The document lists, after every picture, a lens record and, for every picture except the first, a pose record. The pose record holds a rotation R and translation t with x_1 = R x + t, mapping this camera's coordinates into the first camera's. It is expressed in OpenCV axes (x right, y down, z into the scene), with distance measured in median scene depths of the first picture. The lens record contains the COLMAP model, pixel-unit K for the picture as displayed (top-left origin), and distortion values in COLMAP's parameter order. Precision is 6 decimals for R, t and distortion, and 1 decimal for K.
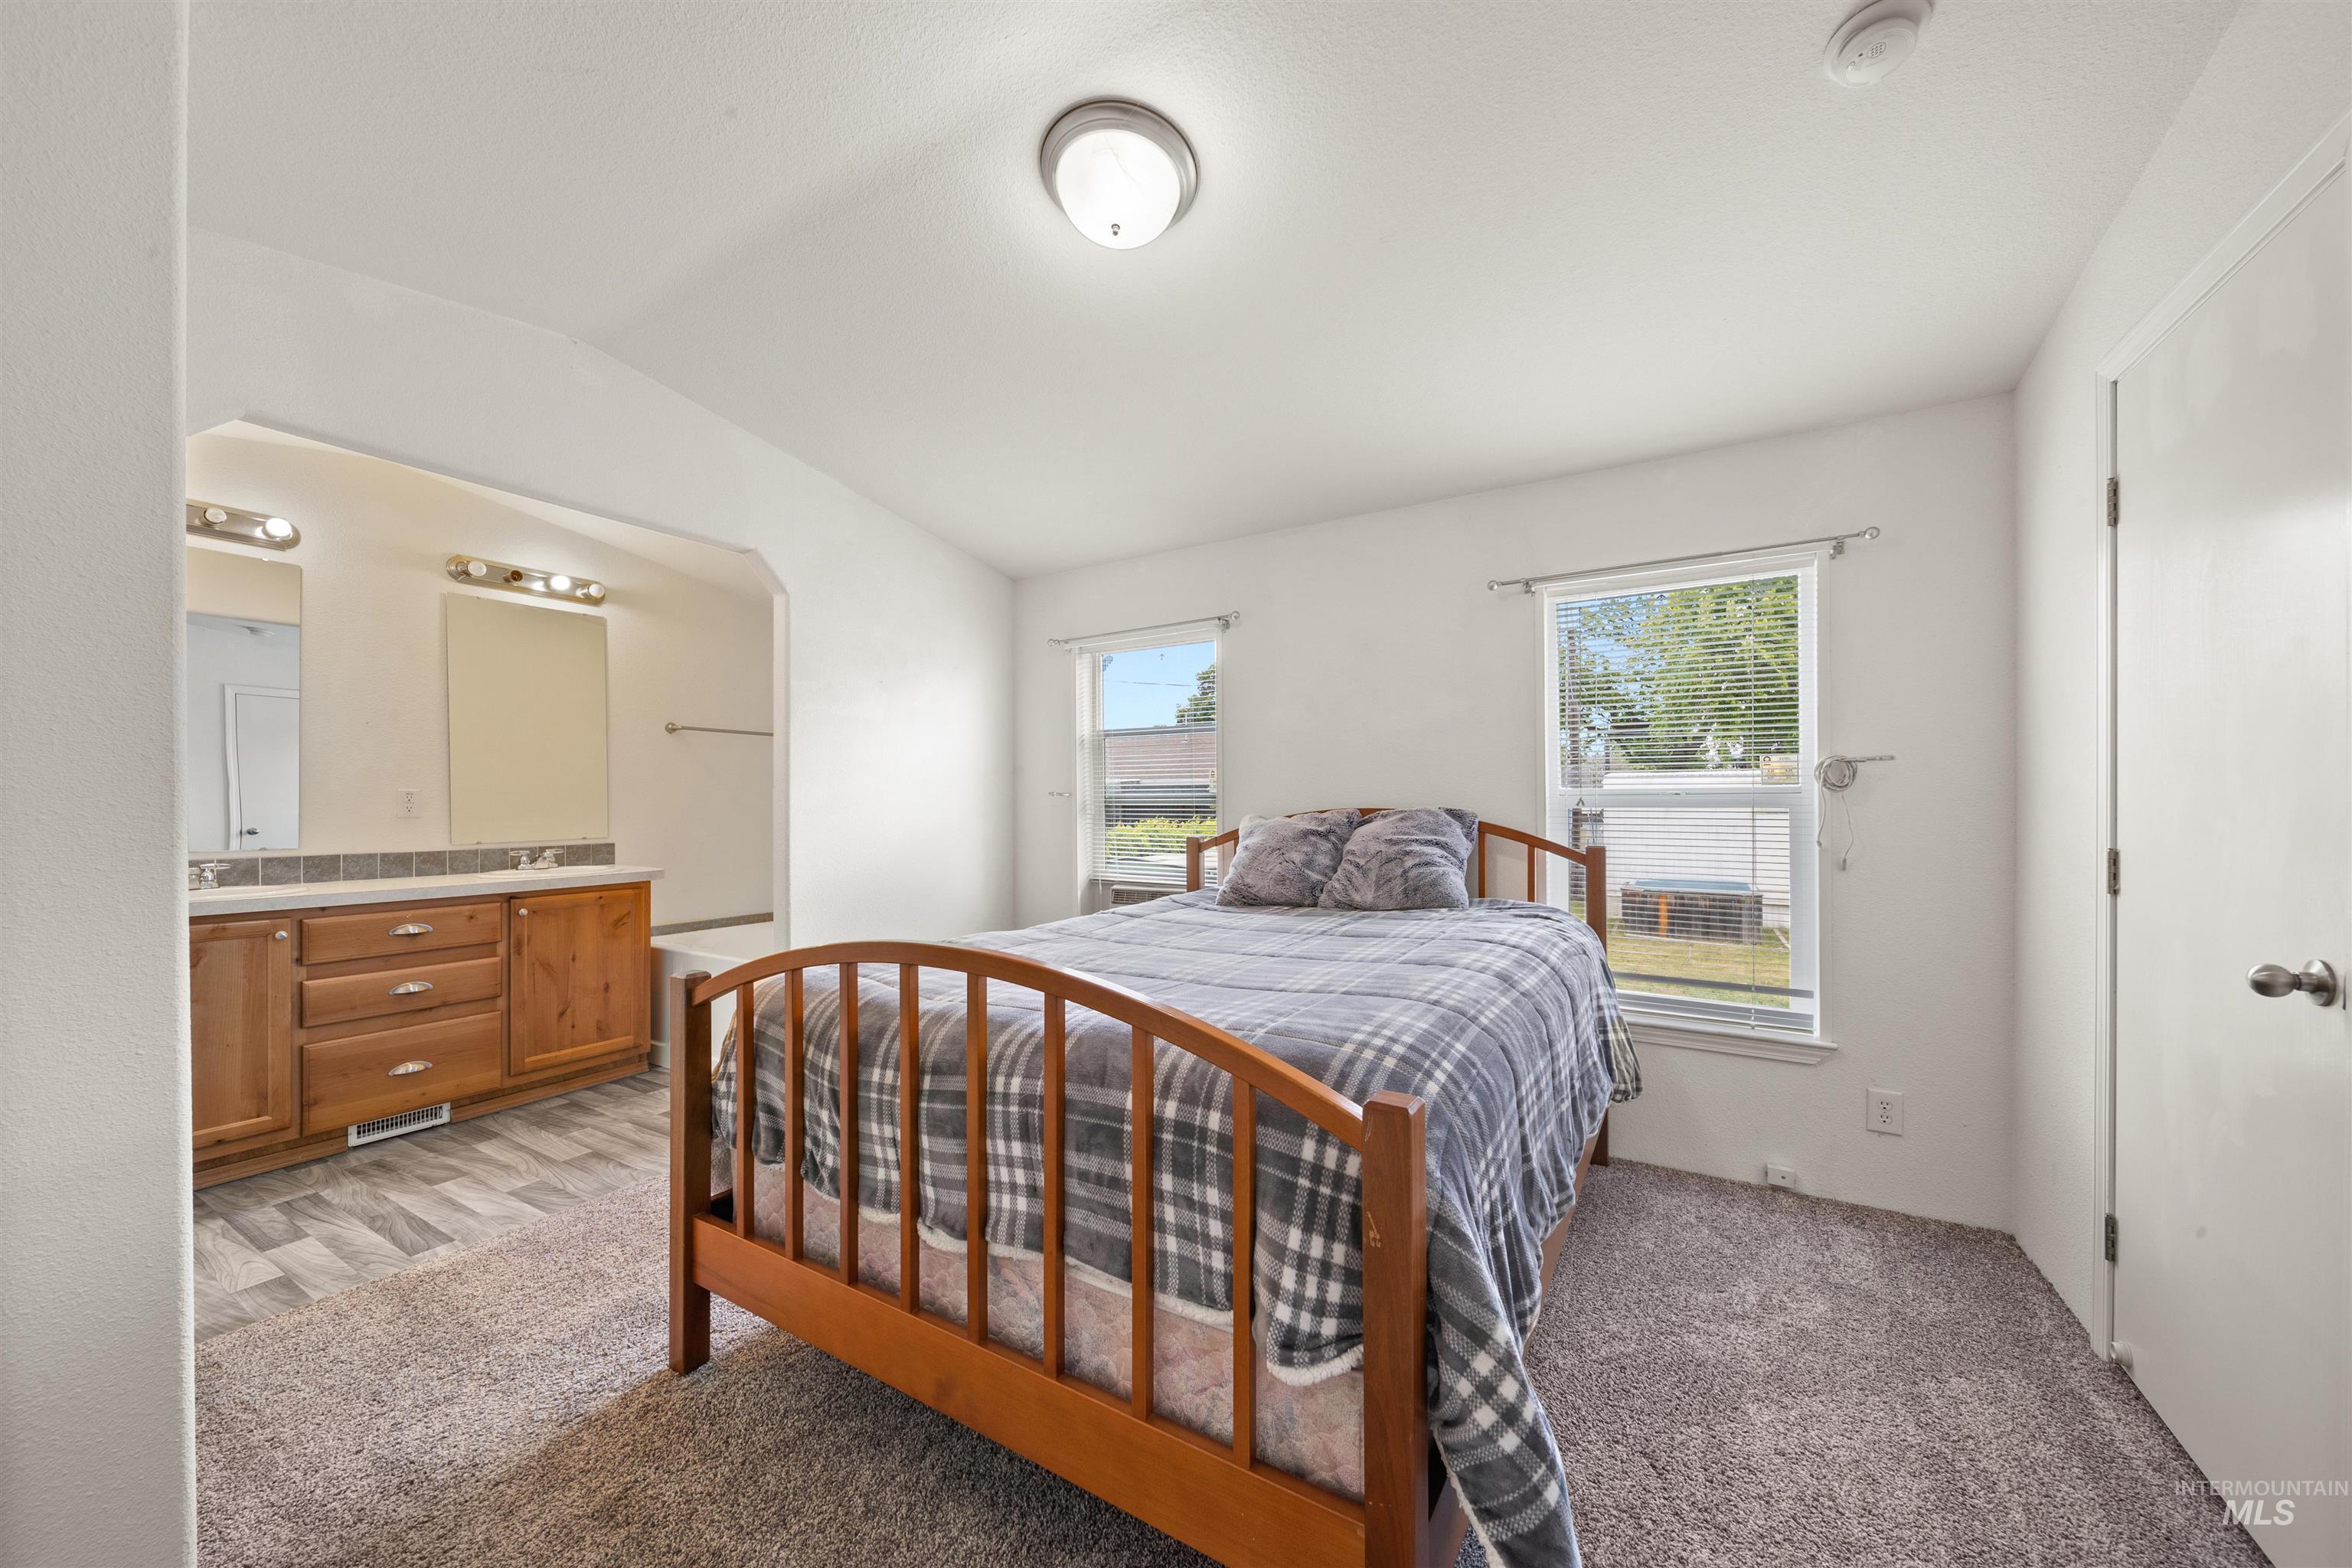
lens RADIAL K [[825.3, 0, 1179.5], [0, 825.3, 797.1], [0, 0, 1]] dist [0.000837, -0.006447]
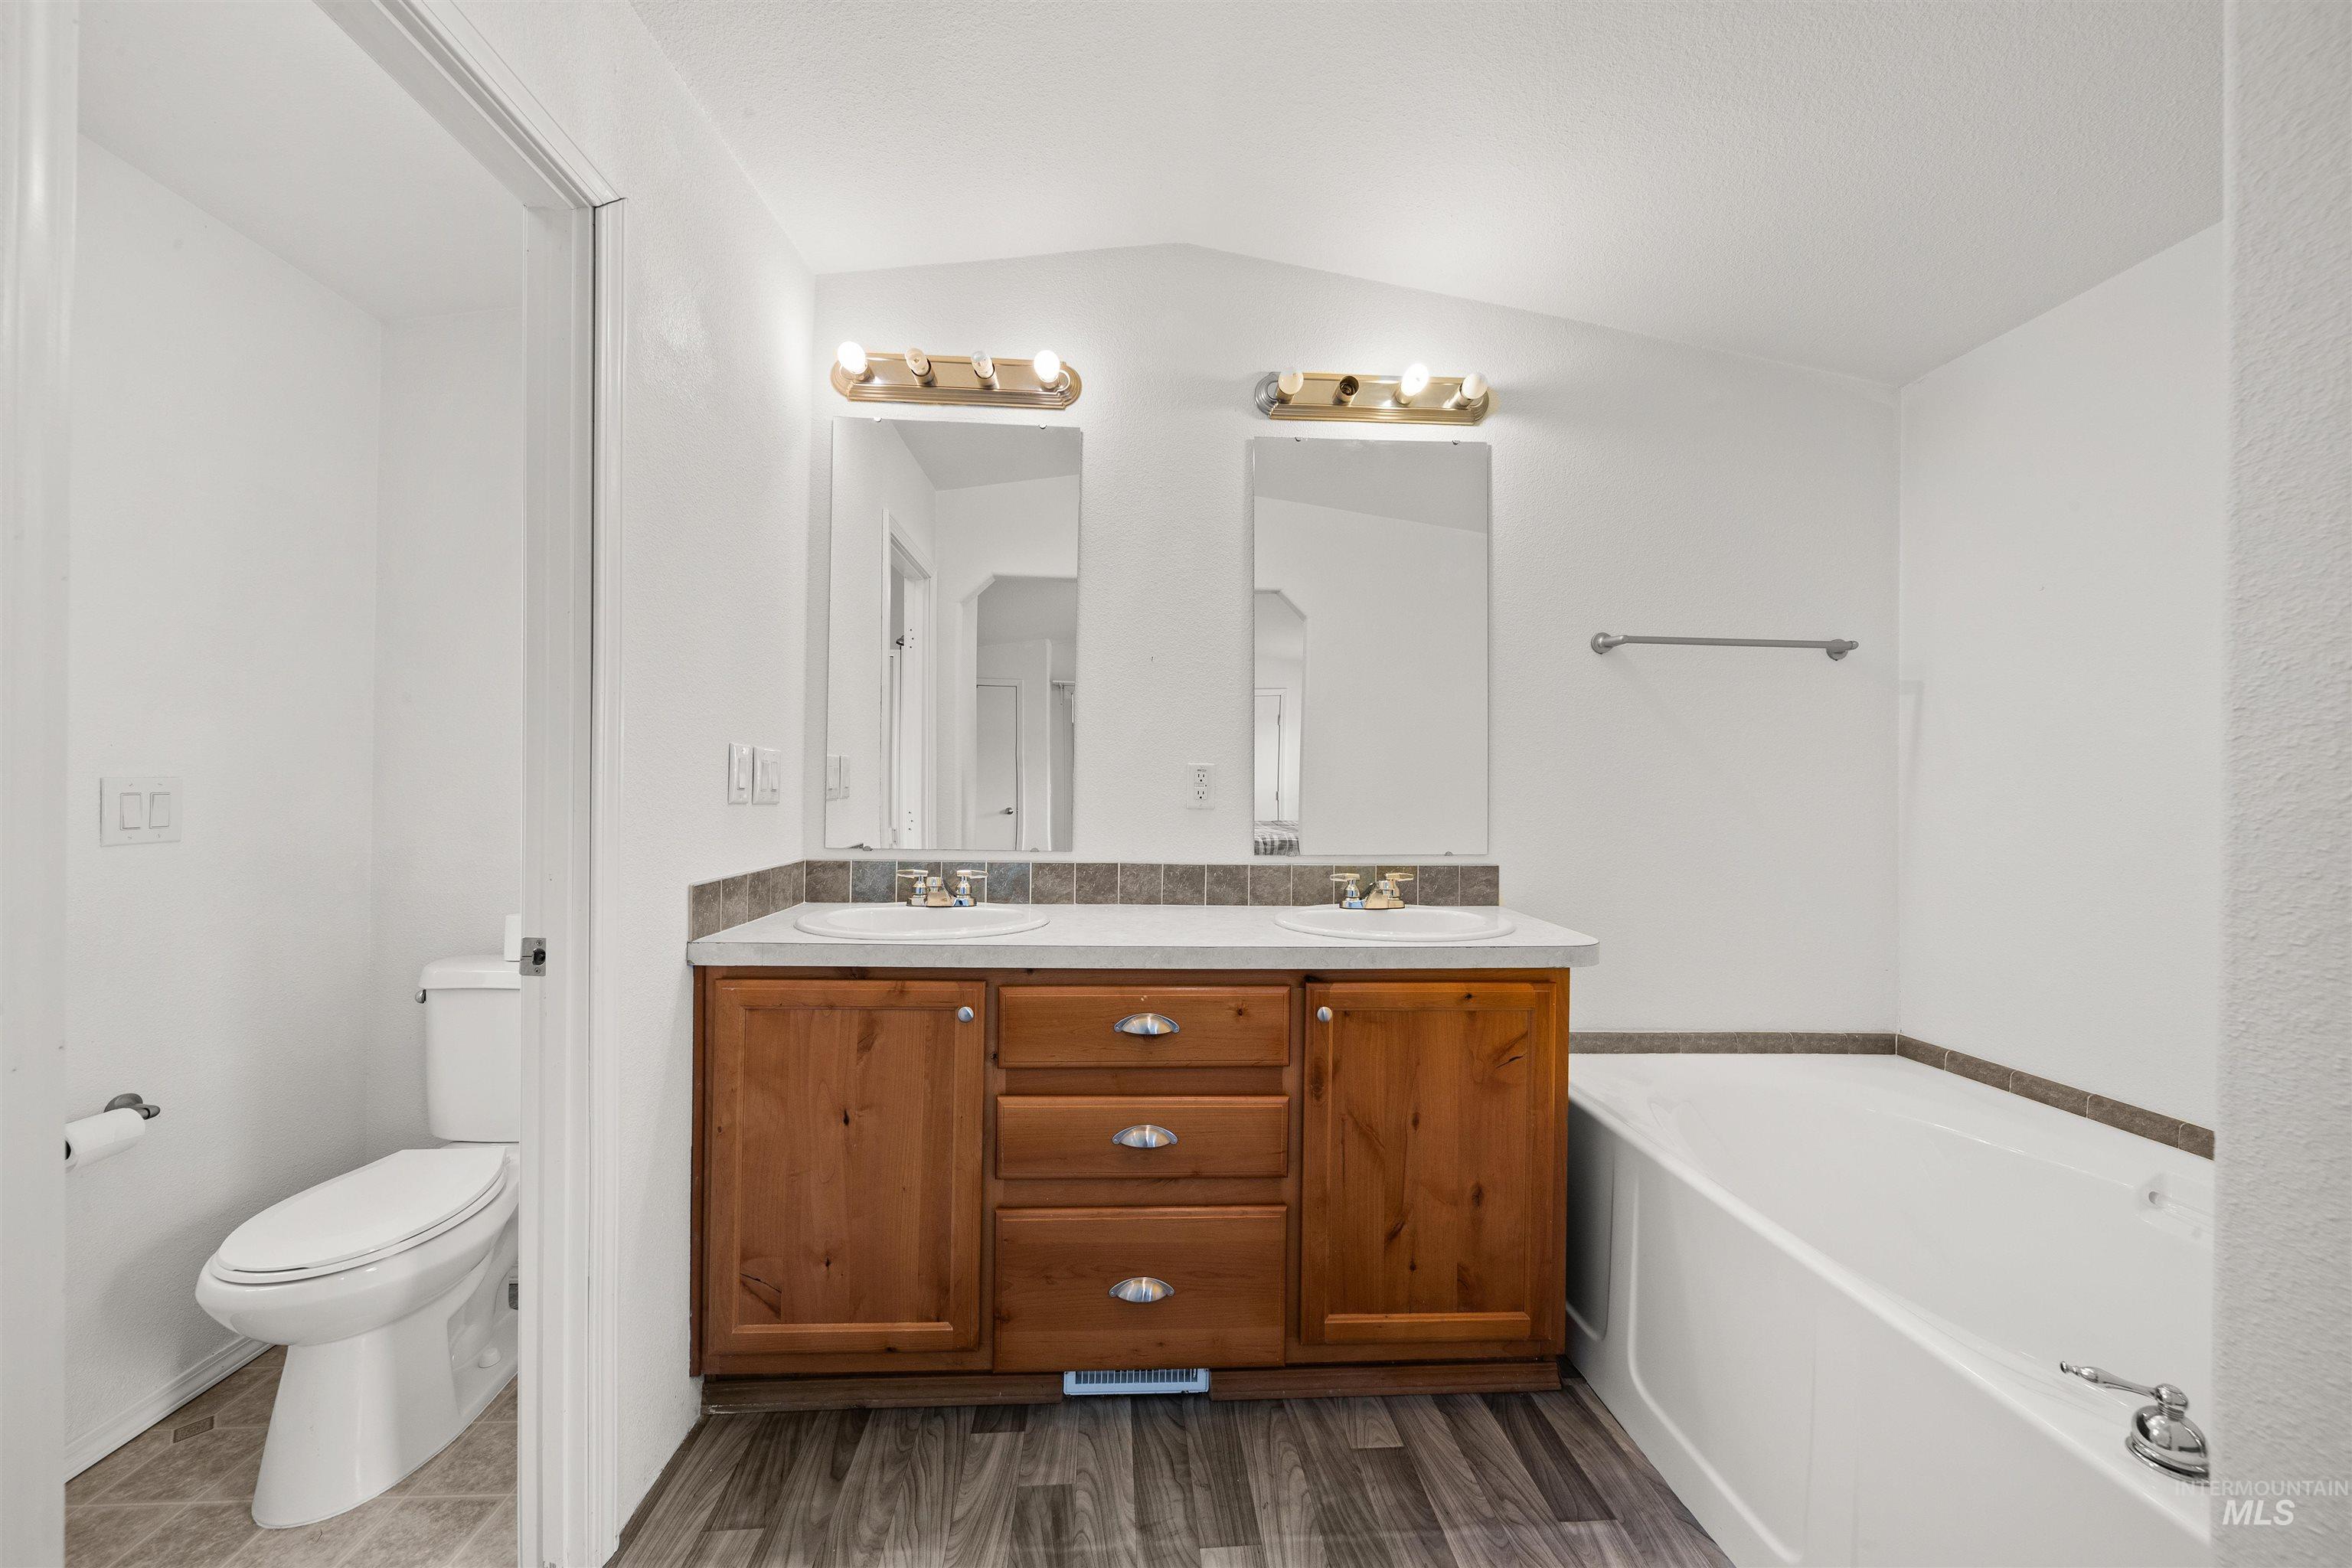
lens RADIAL K [[846.2, 0, 1165.1], [0, 846.2, 790.1], [0, 0, 1]] dist [0.009464, -0.000155]
pose [[0.557422, 0.012210, -0.830140, -0.432992], [-0.010458, 0.999916, 0.007685, 0.006303], [0.830164, 0.004398, 0.557503, 0.635467]]
